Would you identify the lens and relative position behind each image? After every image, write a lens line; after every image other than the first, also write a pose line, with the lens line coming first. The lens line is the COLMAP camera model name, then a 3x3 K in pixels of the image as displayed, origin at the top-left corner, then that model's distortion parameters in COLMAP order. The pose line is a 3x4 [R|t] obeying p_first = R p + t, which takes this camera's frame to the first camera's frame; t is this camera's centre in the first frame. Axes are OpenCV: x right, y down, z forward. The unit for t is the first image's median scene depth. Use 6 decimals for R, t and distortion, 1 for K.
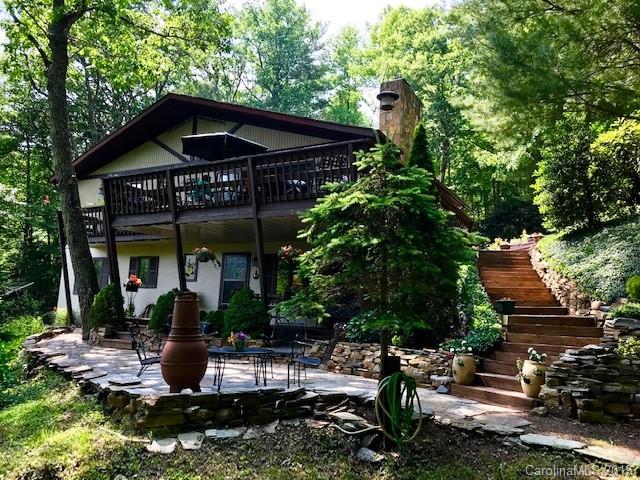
lens RADIAL K [[522.0, 0, 319.1], [0, 522.0, 239.6], [0, 0, 1]] dist [0.032776, -0.021613]
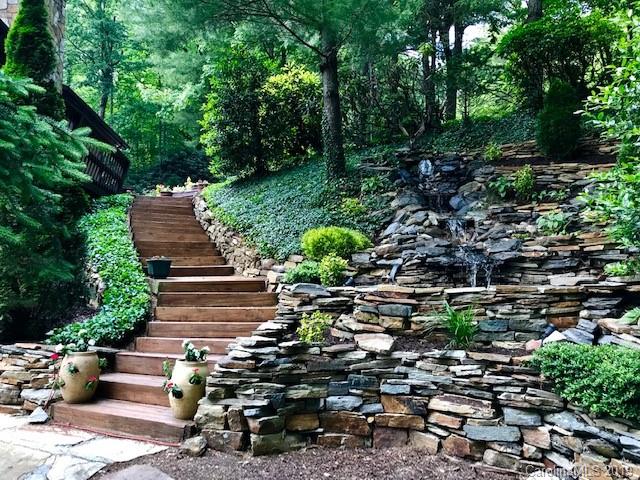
lens RADIAL K [[522.0, 0, 319.8], [0, 522.0, 239.8], [0, 0, 1]] dist [0.032776, -0.021613]
pose [[0.814548, 0.008244, 0.580038, 0.137981], [-0.061051, 0.995564, 0.071584, 0.027249], [-0.576875, -0.093721, 0.811438, 0.334923]]
